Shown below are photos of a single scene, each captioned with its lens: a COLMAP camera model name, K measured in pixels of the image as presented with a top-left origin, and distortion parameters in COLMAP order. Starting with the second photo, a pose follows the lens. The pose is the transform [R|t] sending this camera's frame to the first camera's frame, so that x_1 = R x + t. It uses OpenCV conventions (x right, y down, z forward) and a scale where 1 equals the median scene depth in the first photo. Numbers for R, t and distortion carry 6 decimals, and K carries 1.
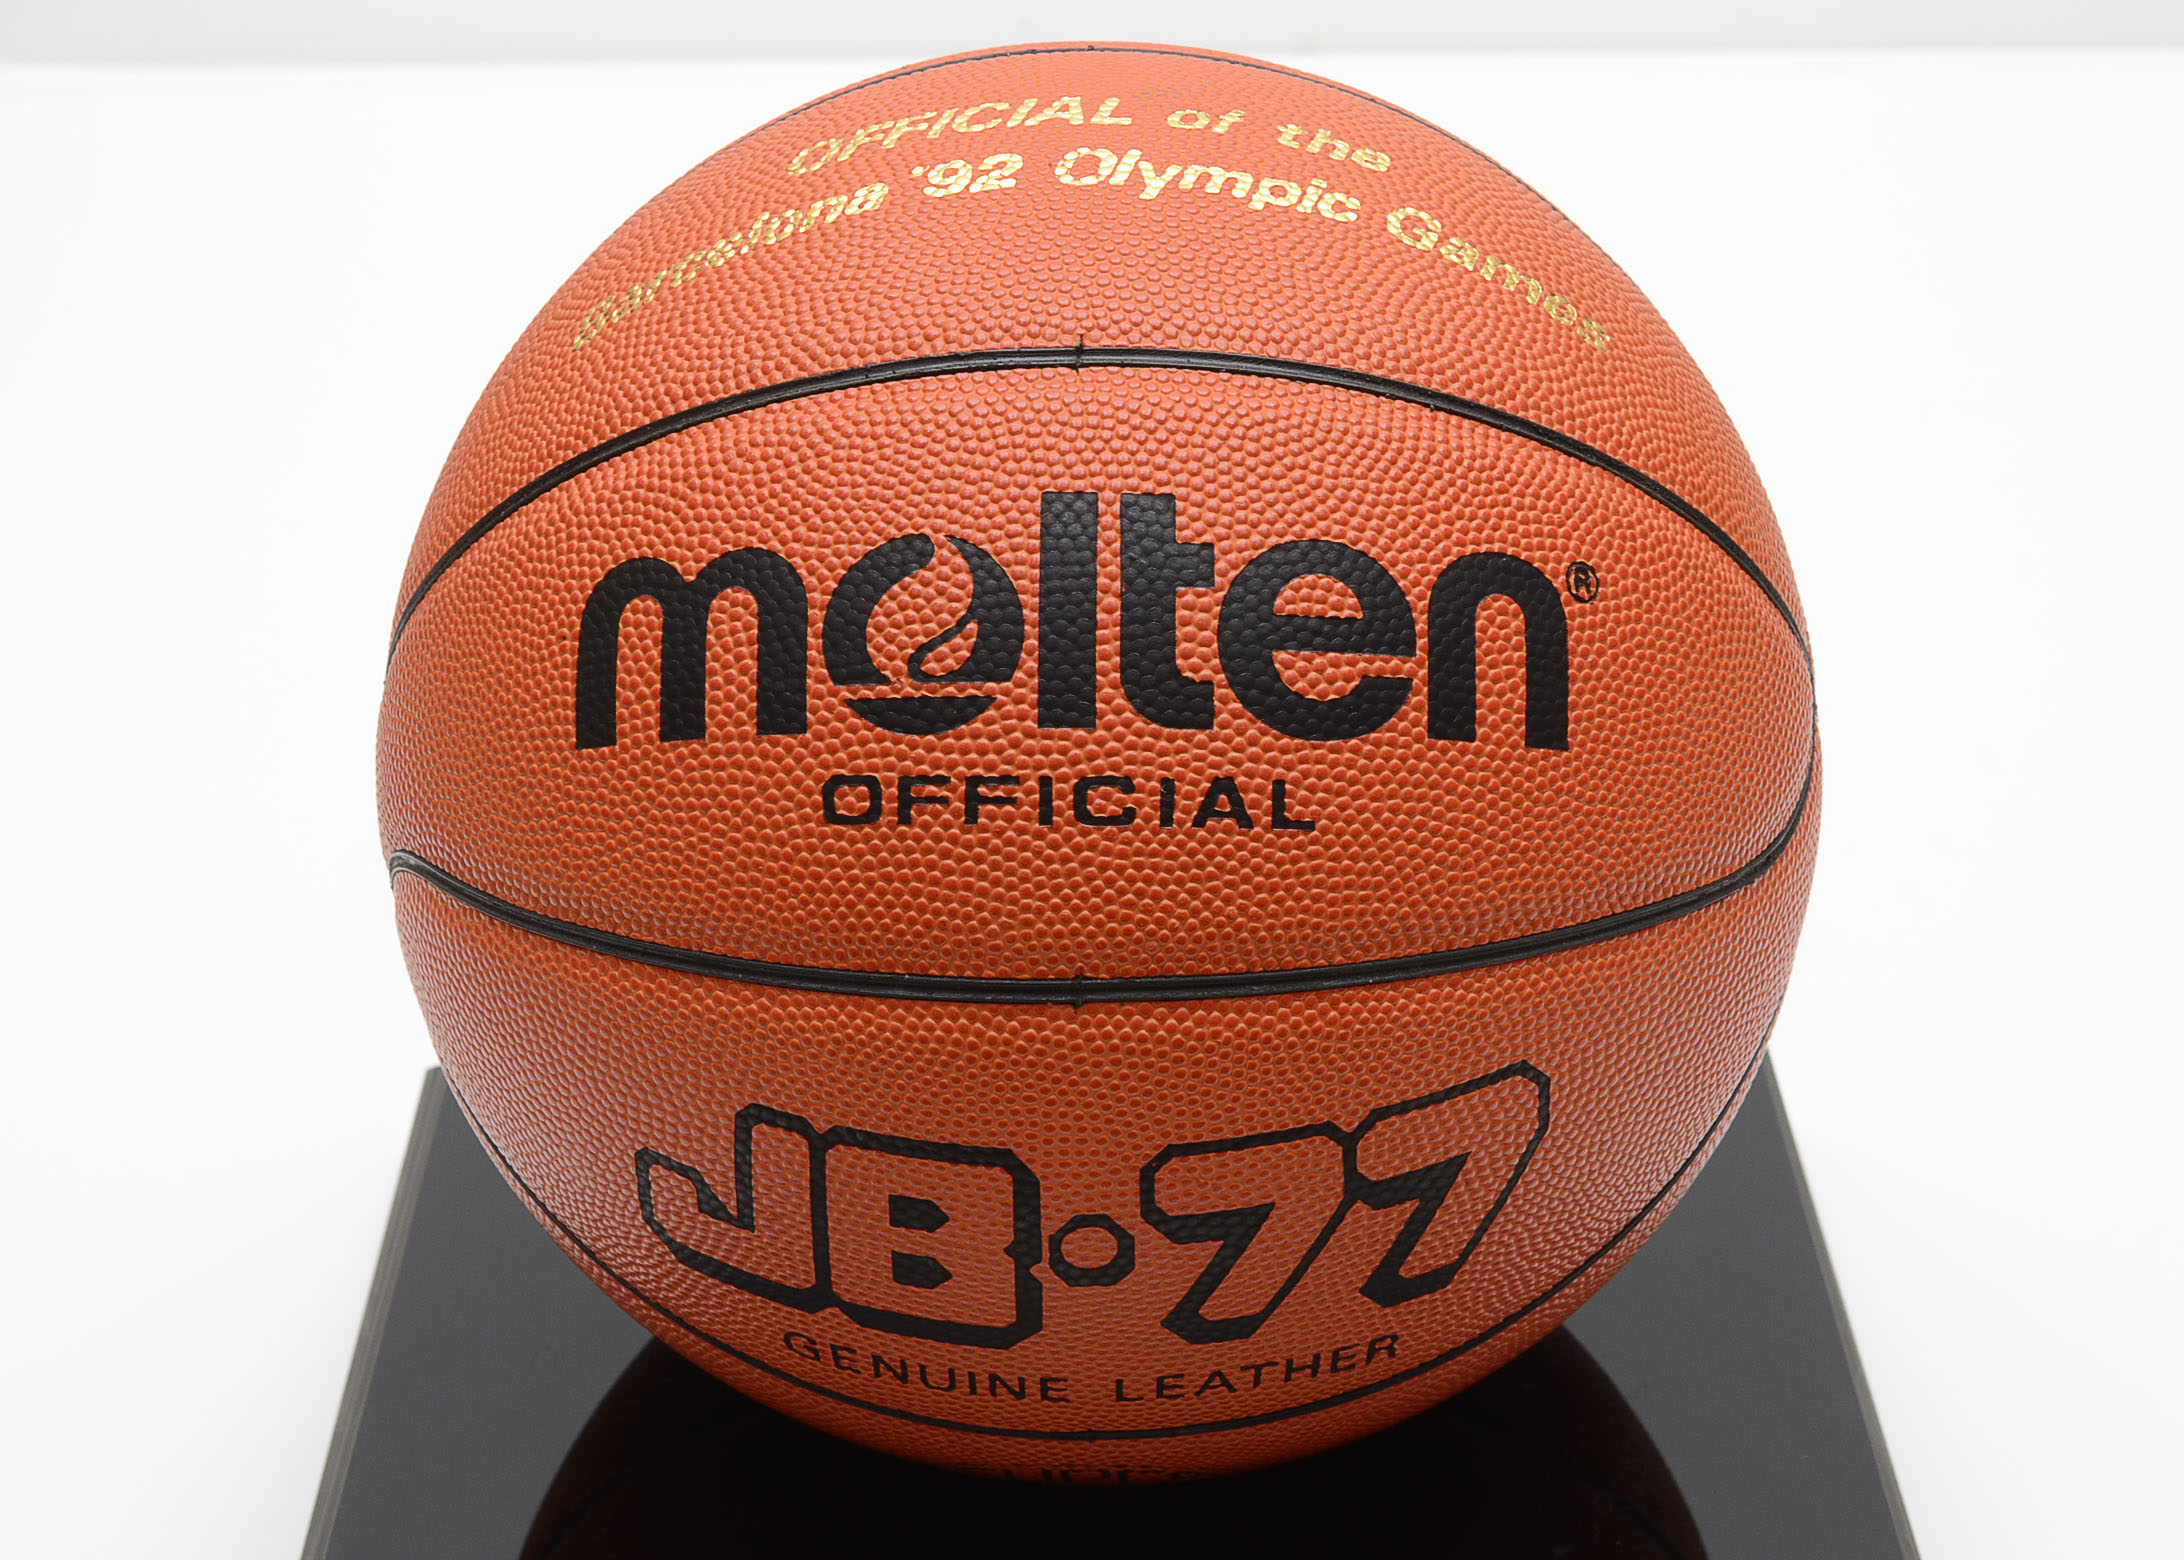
lens RADIAL K [[4501.3, 0, 1092.0], [0, 4501.3, 780.0], [0, 0, 1]] dist [0.014549, -0.060973]
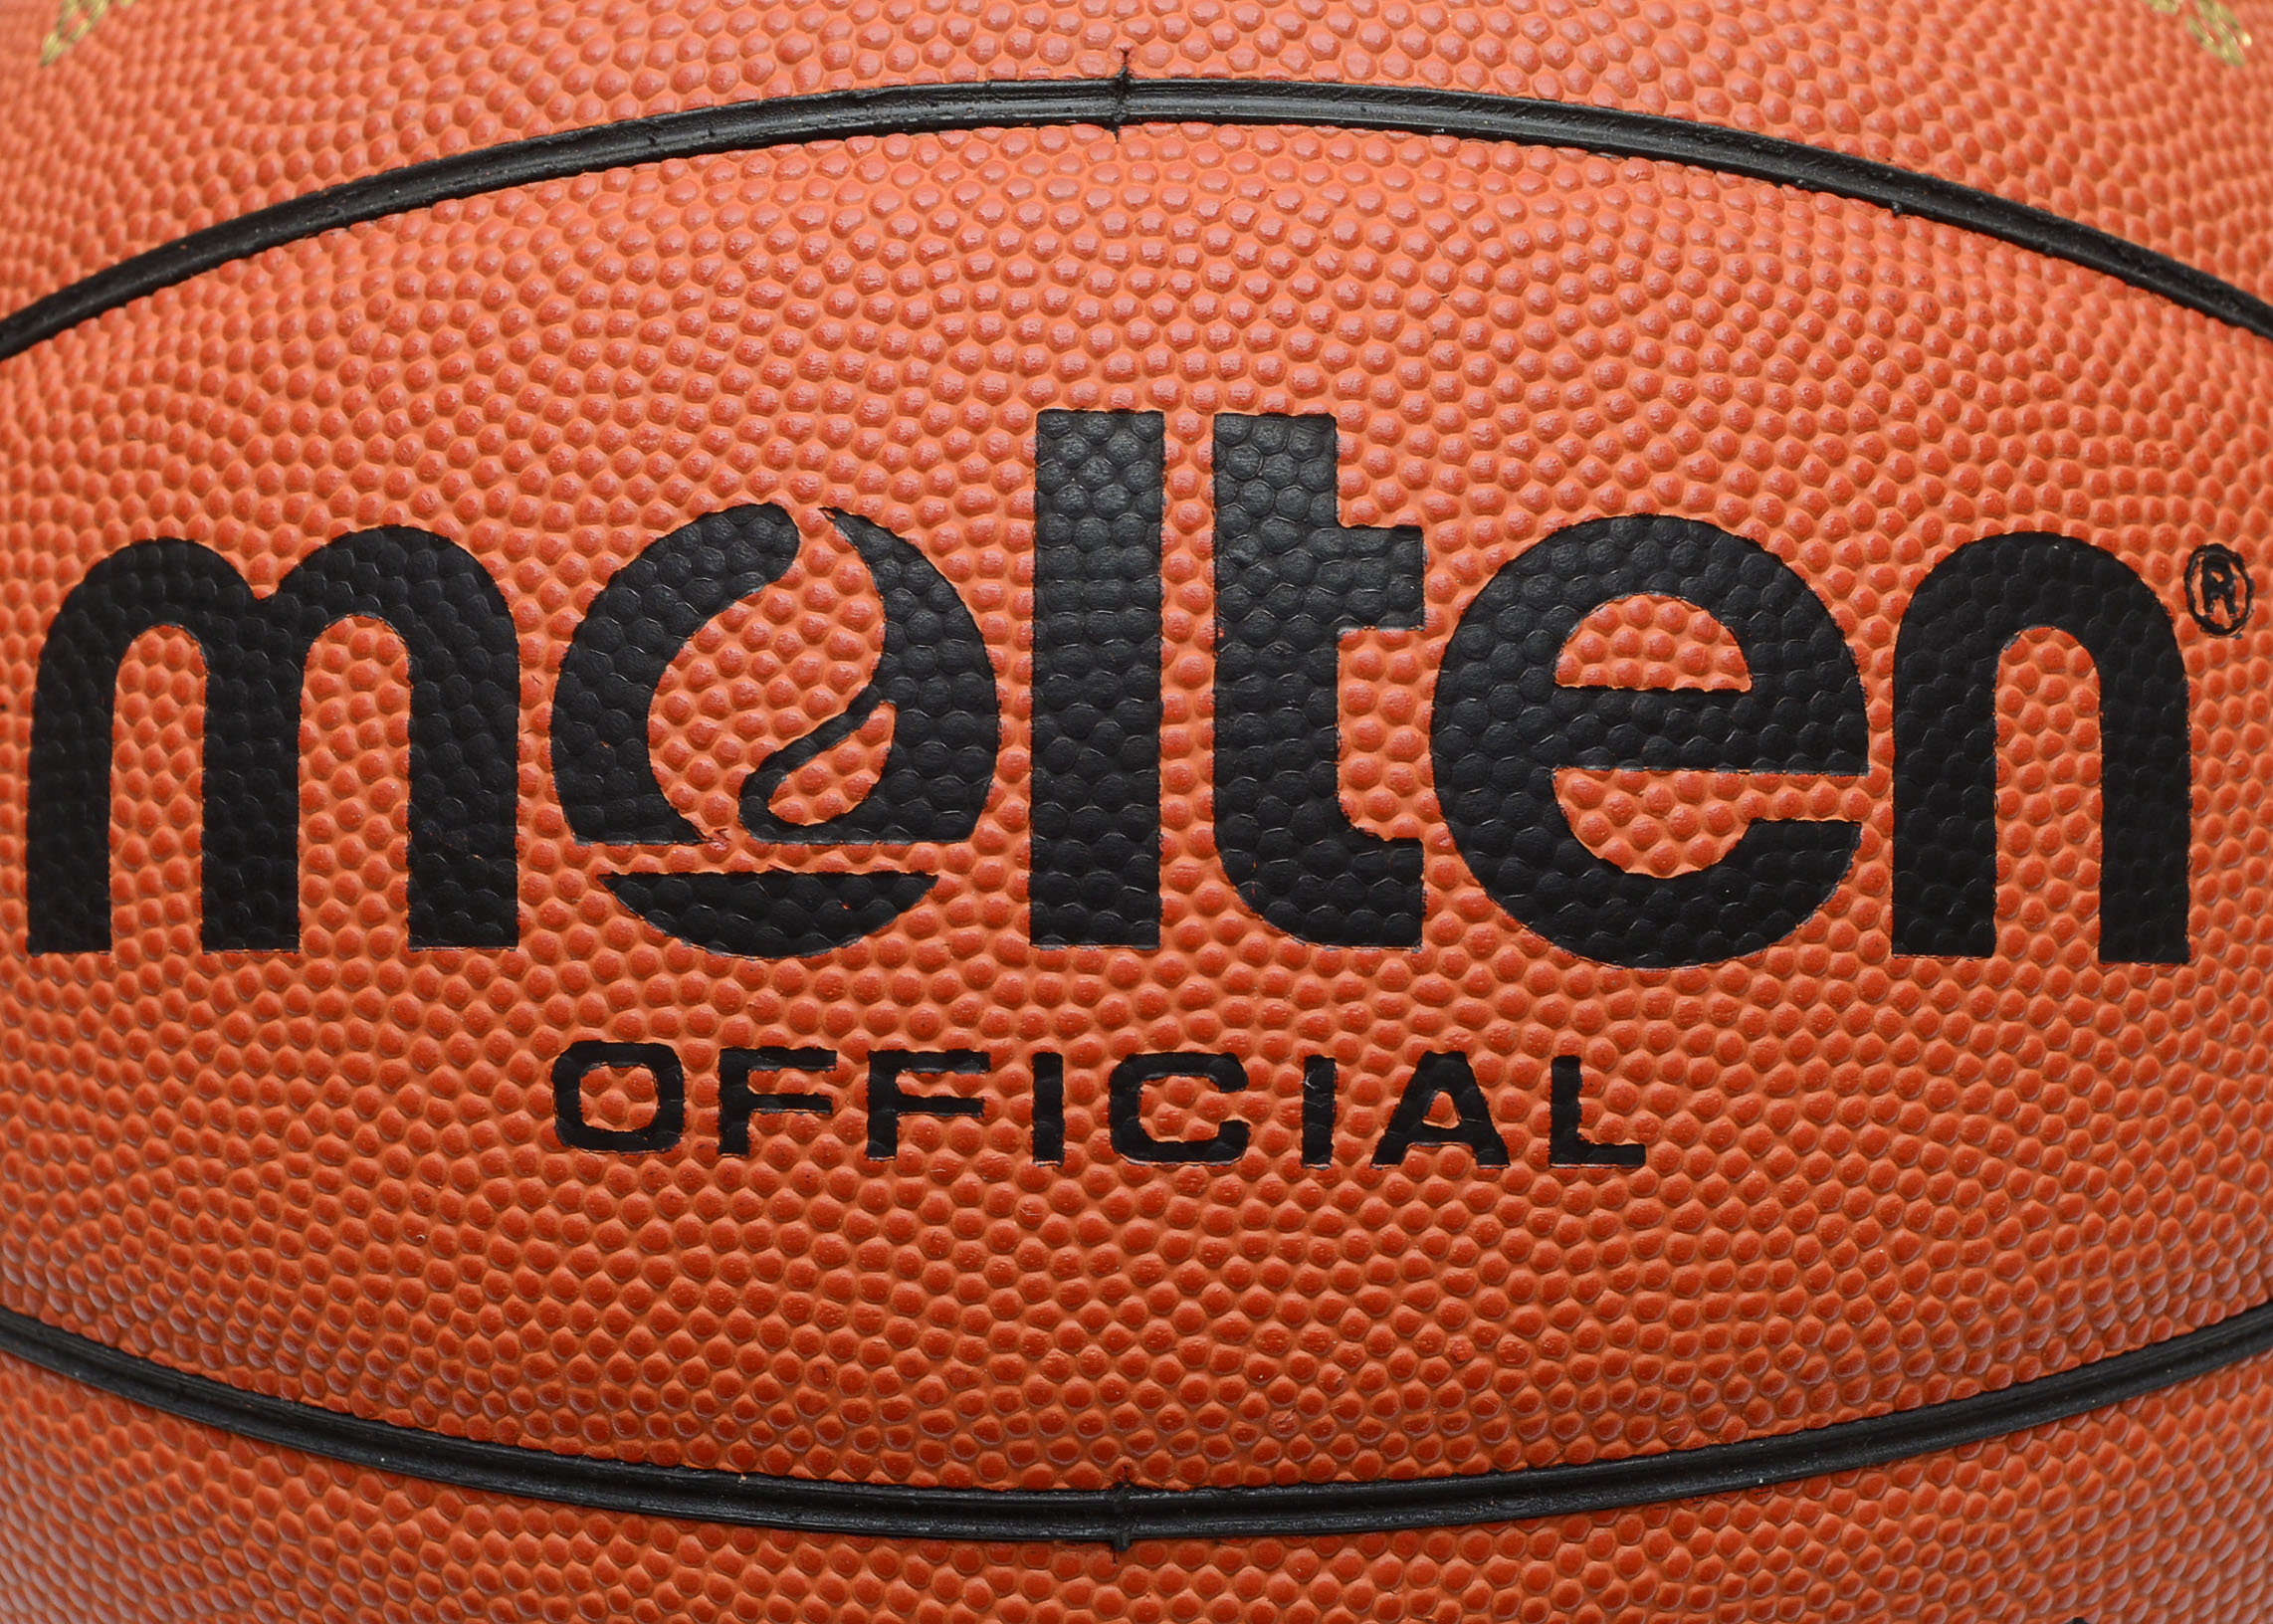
lens RADIAL K [[5132.1, 0, 1136.5], [0, 5132.1, 812.0], [0, 0, 1]] dist [0.099563, 0.328799]
pose [[0.999990, -0.000957, 0.004452, -0.003655], [0.000602, 0.996864, 0.079137, -0.064366], [-0.004514, -0.079133, 0.996854, 0.485333]]
